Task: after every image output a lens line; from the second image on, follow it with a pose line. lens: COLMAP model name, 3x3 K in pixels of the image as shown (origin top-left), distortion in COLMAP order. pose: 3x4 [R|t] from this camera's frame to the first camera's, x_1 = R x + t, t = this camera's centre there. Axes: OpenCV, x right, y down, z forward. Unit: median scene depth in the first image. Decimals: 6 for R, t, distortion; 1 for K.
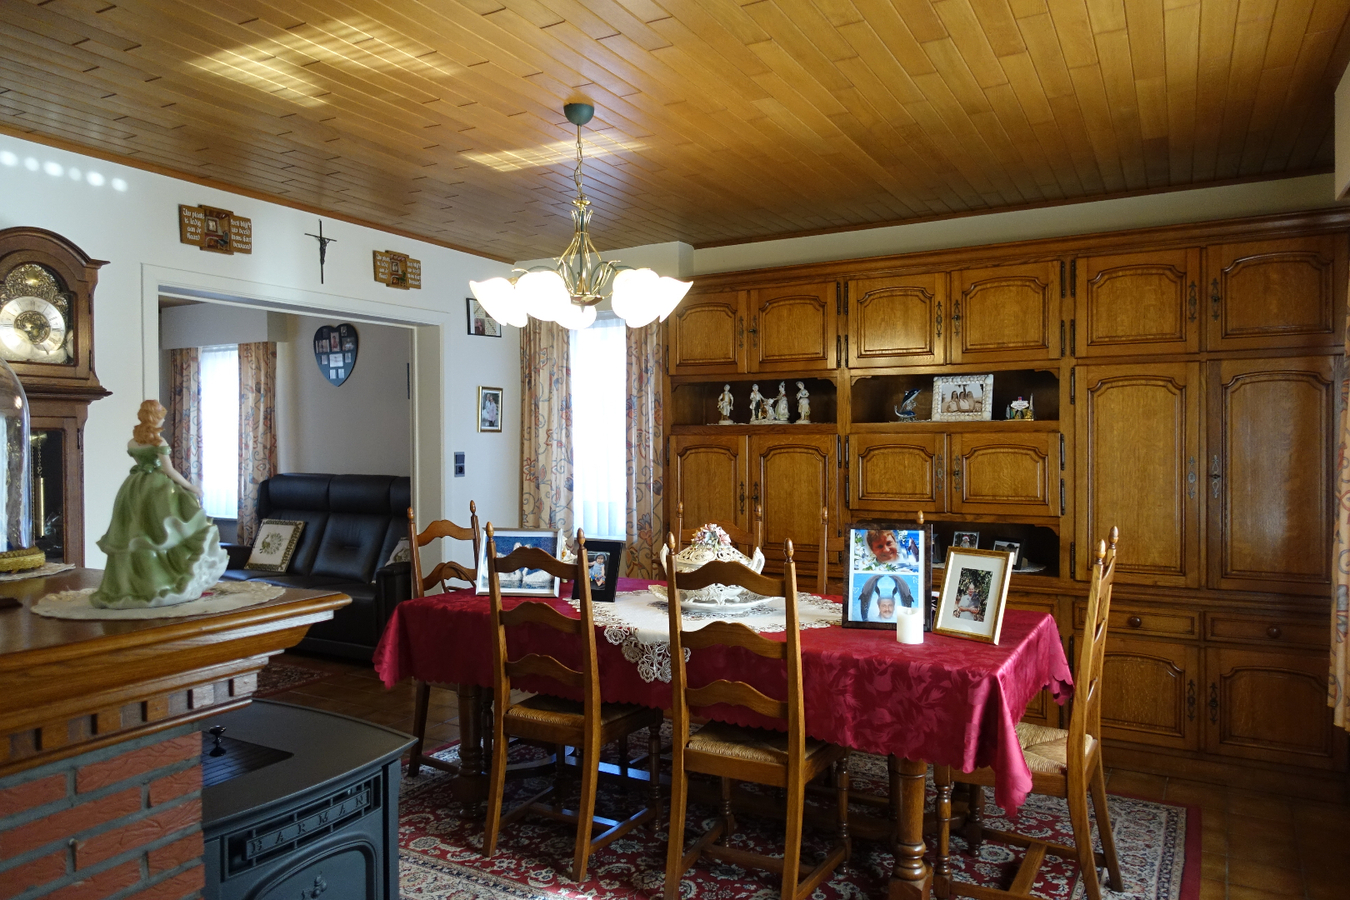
lens RADIAL K [[927.4, 0, 676.0], [0, 927.4, 448.5], [0, 0, 1]] dist [-0.006553, -0.000994]
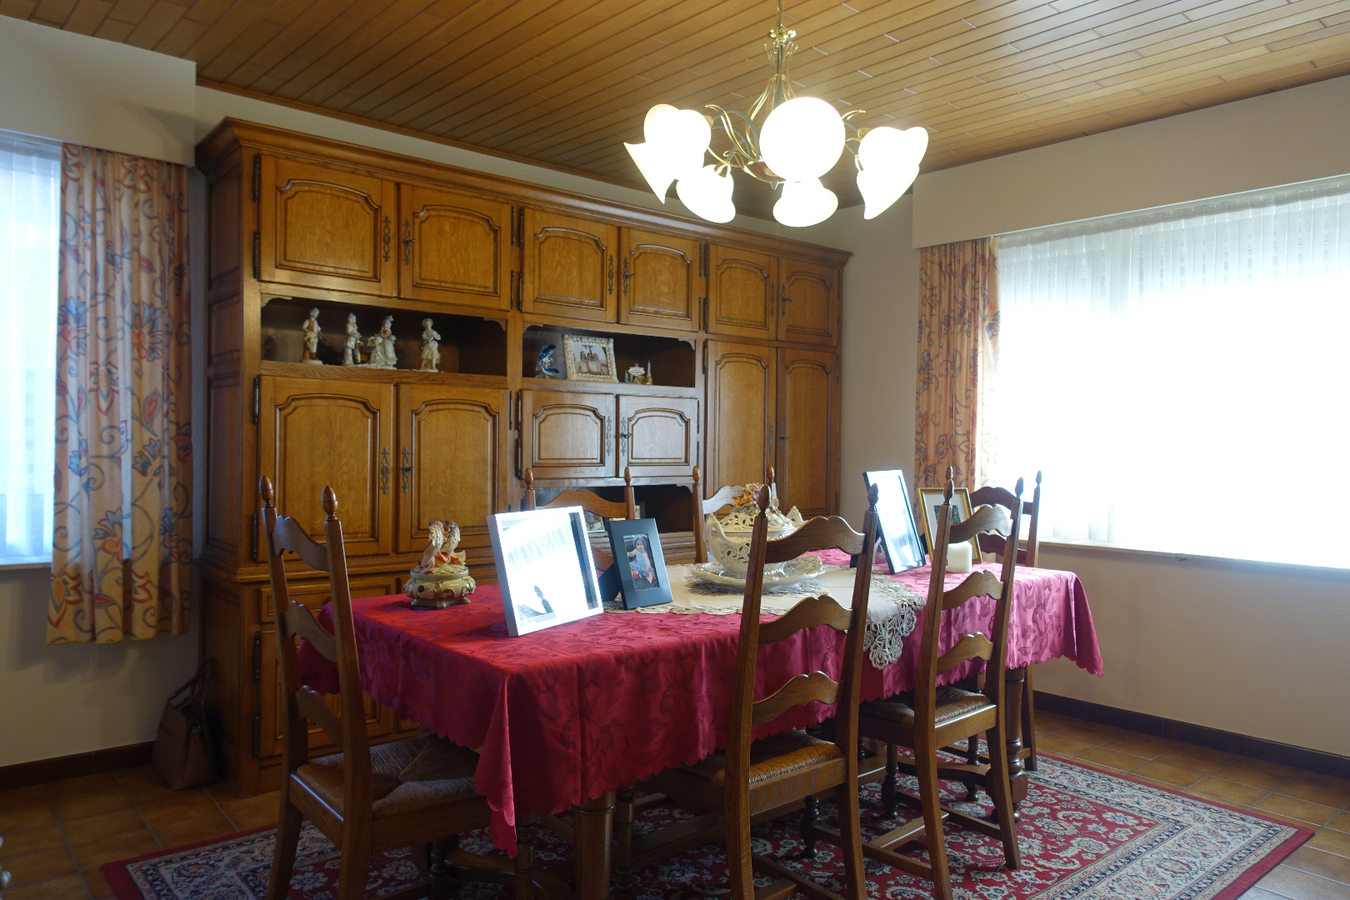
lens RADIAL K [[927.4, 0, 676.5], [0, 927.4, 453.8], [0, 0, 1]] dist [-0.006553, -0.000994]
pose [[0.337738, -0.001675, 0.941239, -0.558492], [-0.003984, 0.999987, 0.003209, 0.039333], [-0.941232, -0.004834, 0.337727, 0.581608]]
